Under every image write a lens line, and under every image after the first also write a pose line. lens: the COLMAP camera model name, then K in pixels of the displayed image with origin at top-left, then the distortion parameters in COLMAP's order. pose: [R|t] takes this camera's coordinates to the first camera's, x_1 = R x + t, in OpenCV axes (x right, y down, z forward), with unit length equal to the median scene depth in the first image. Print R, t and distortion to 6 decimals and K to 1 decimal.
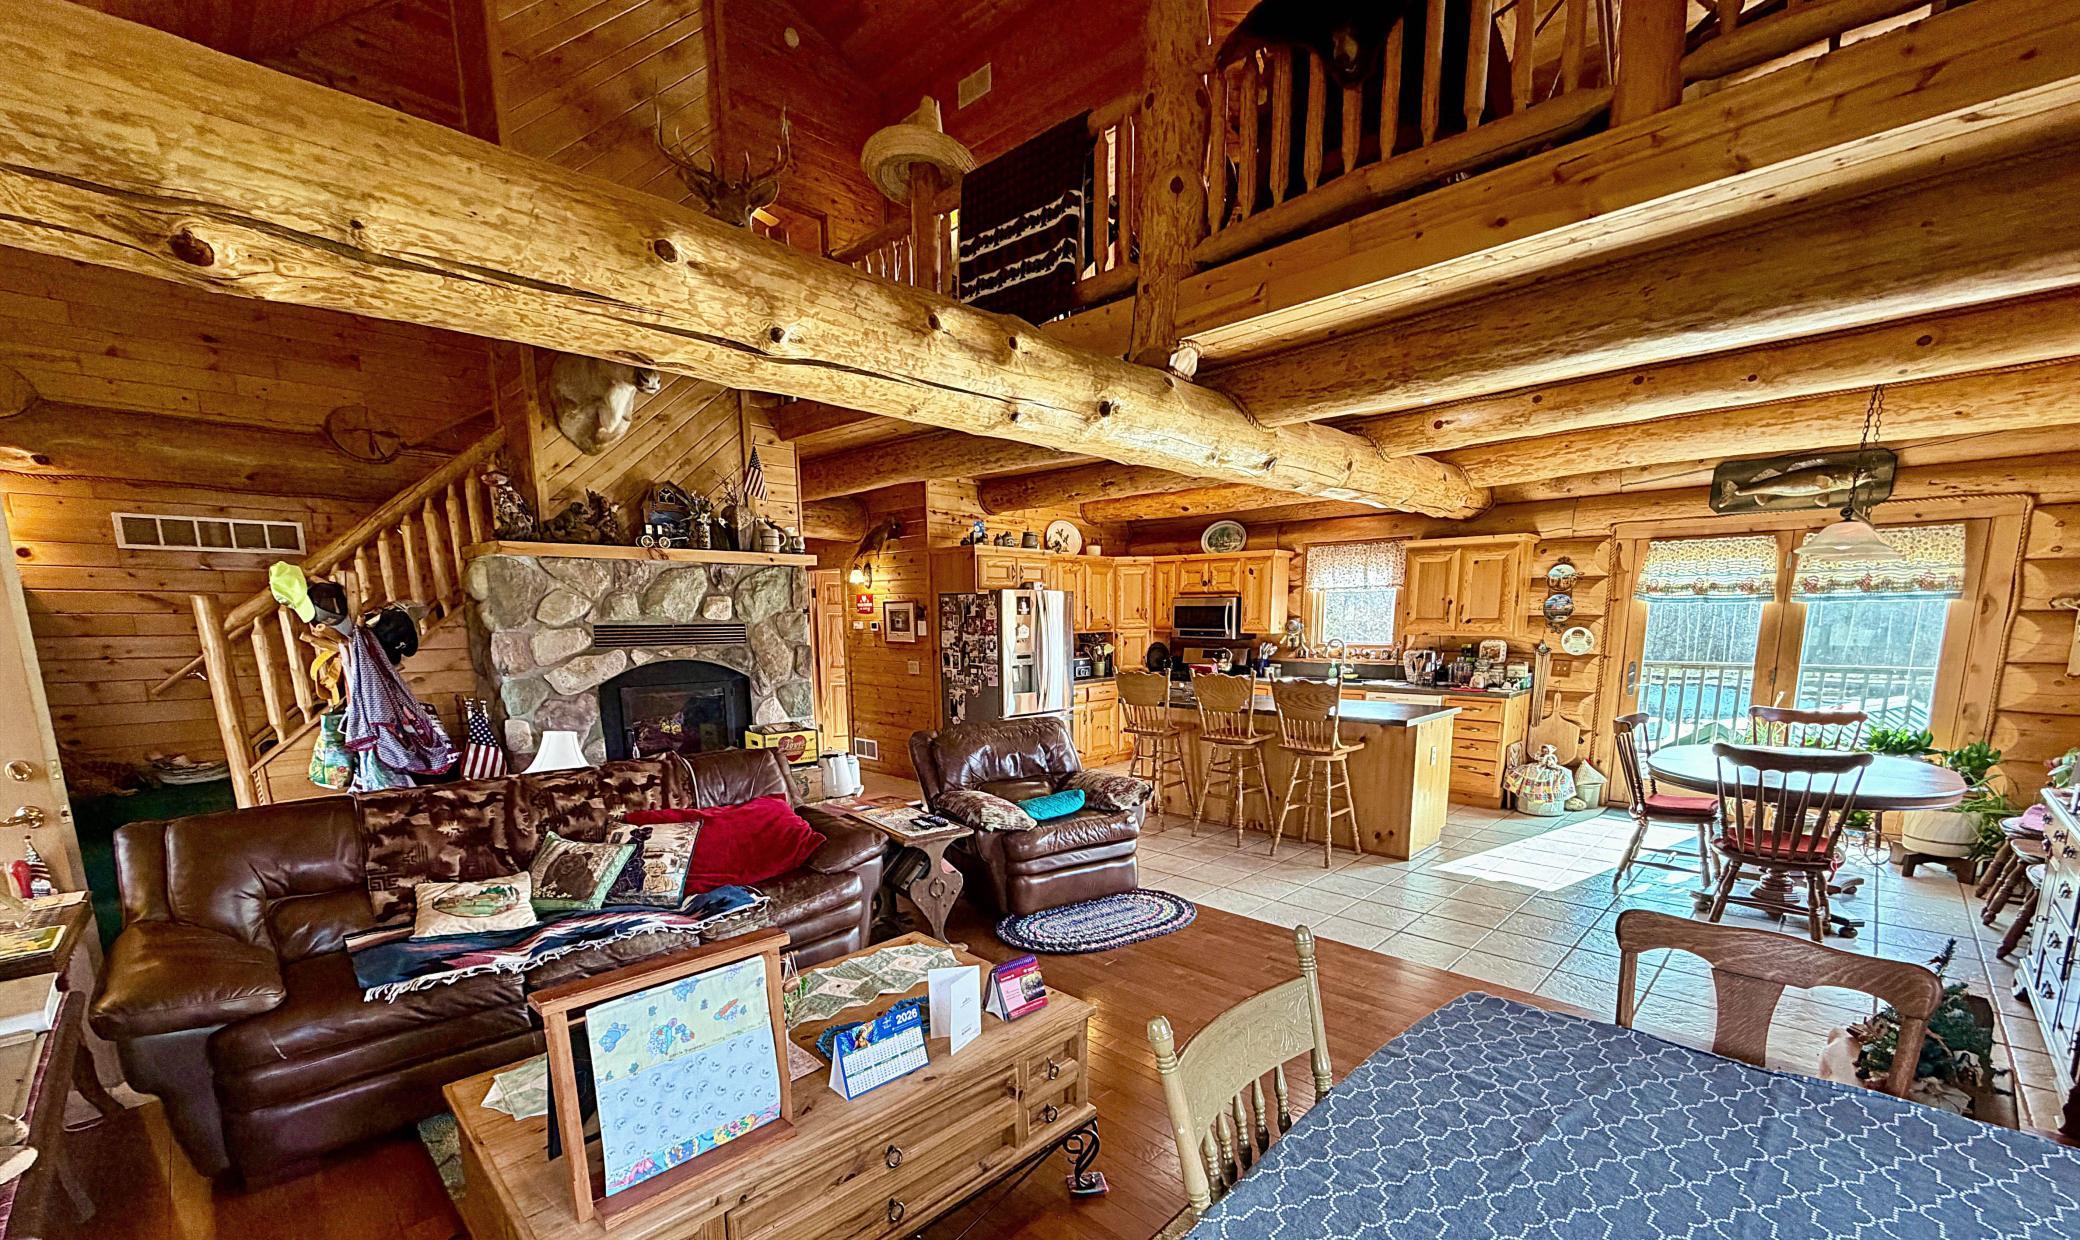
lens RADIAL K [[842.4, 0, 1036.3], [0, 842.4, 765.4], [0, 0, 1]] dist [0.001075, 0.000247]
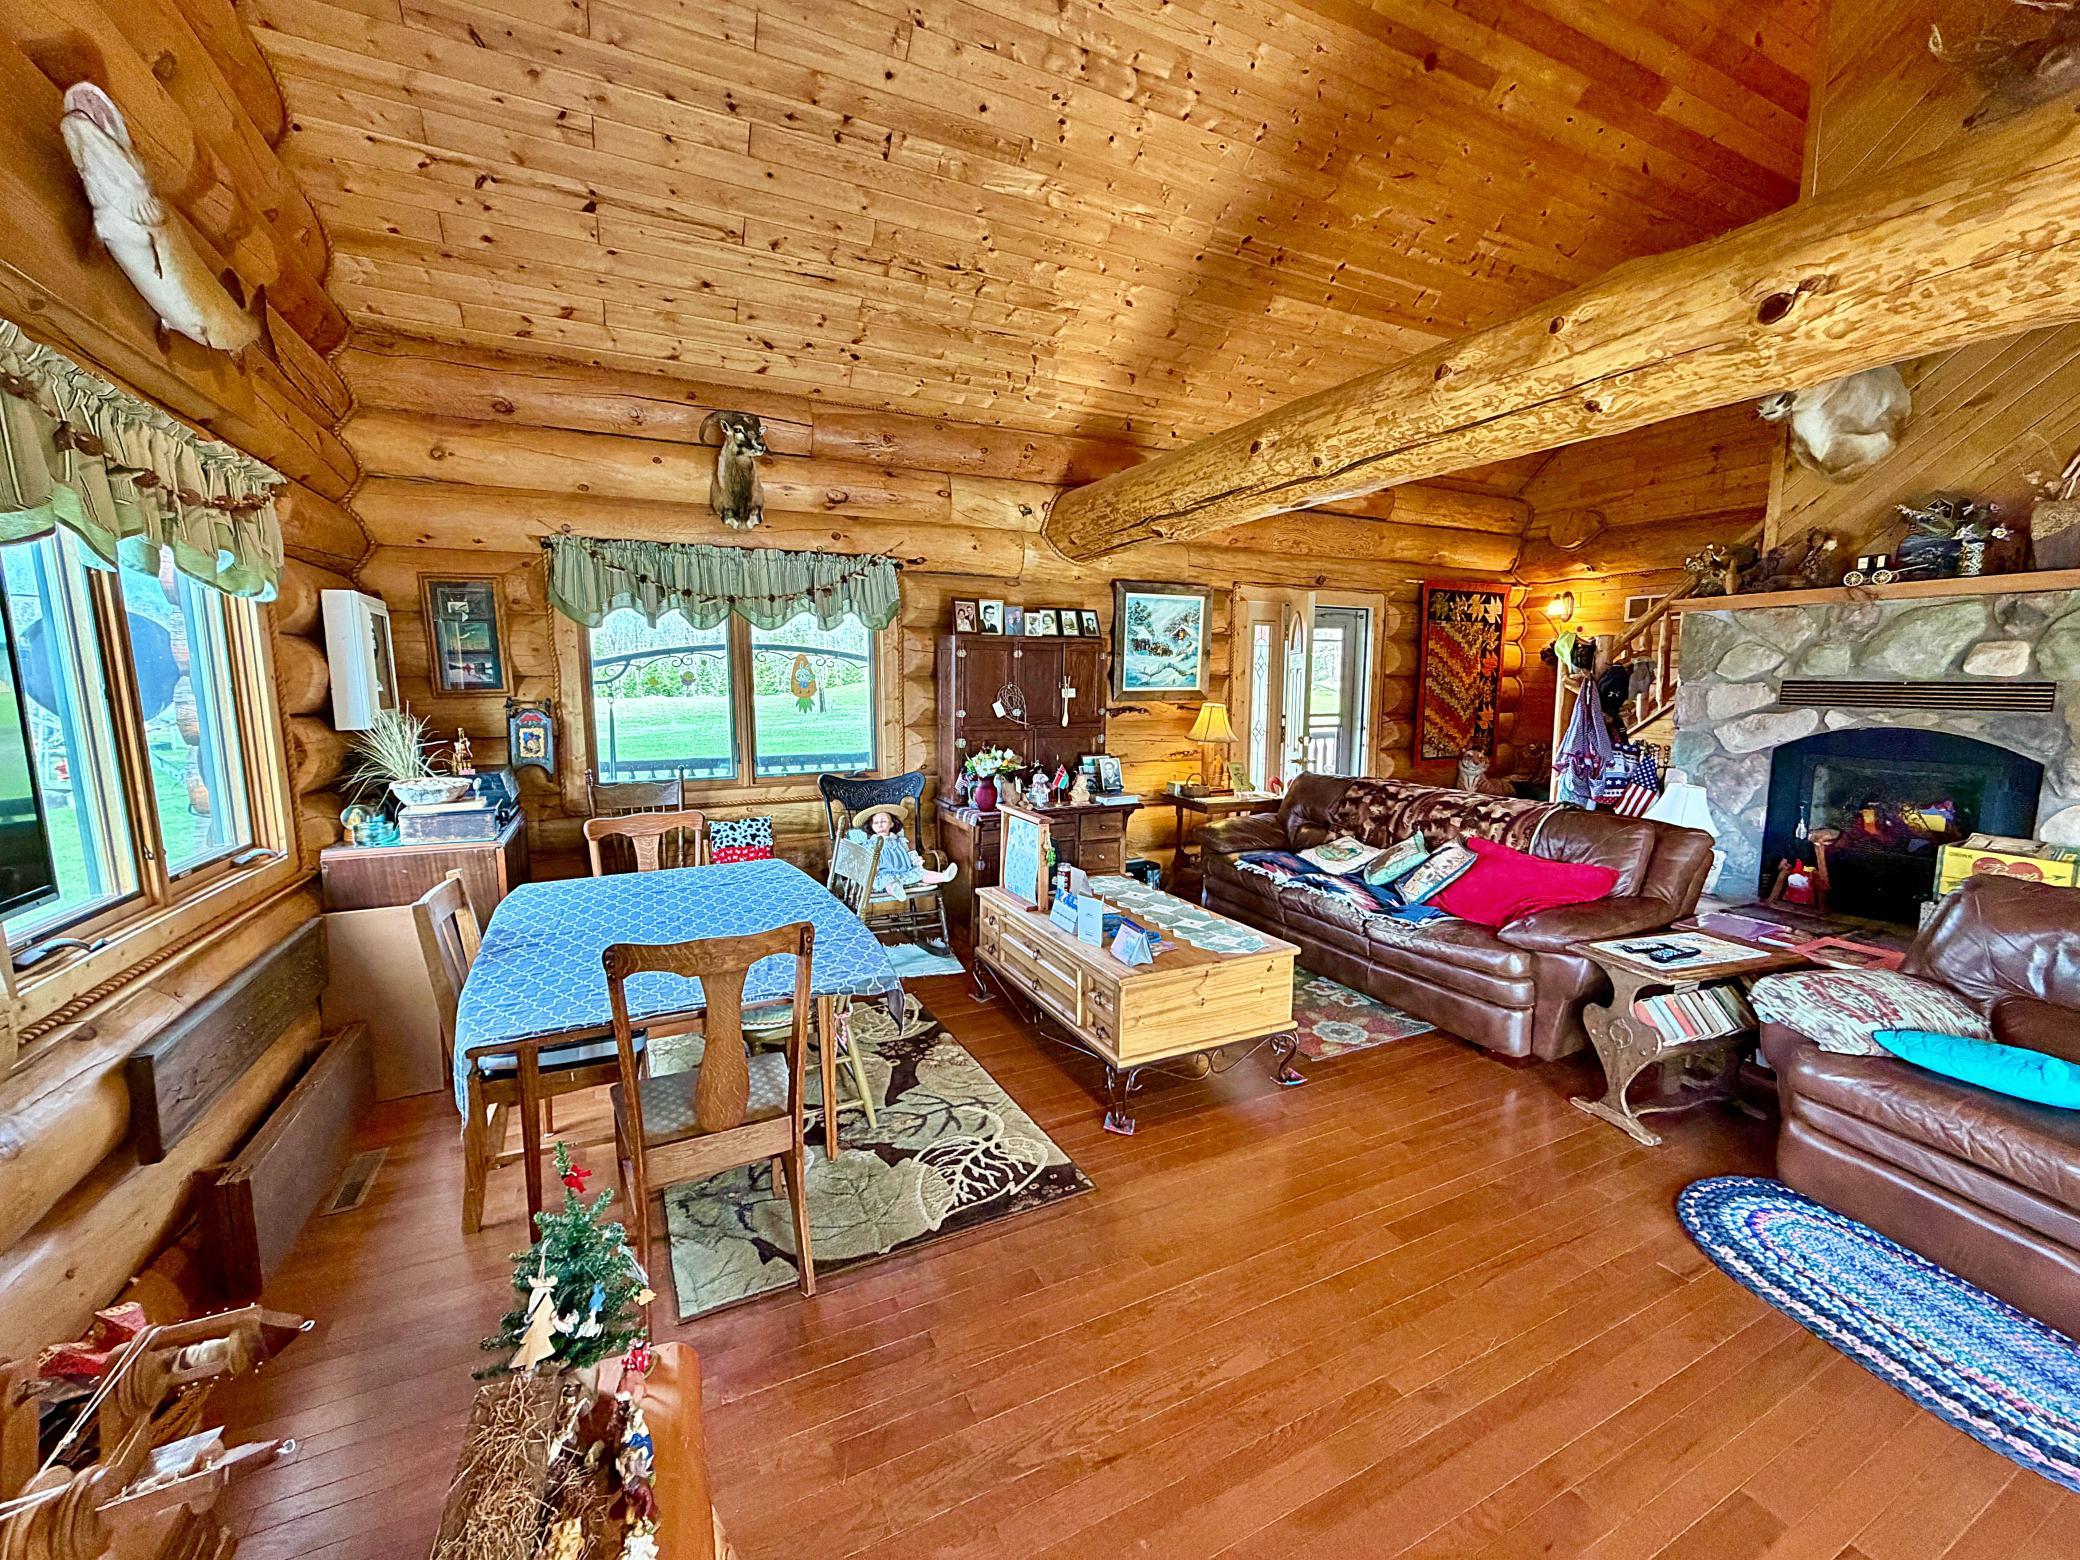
lens RADIAL K [[826.8, 0, 1040.0], [0, 826.8, 780.0], [0, 0, 1]] dist [-0.000354, -0.000110]
pose [[-0.324569, 0.126242, -0.937399, 0.767160], [-0.163405, 0.968668, 0.187031, -0.134294], [0.931640, 0.213880, -0.293771, 0.740144]]
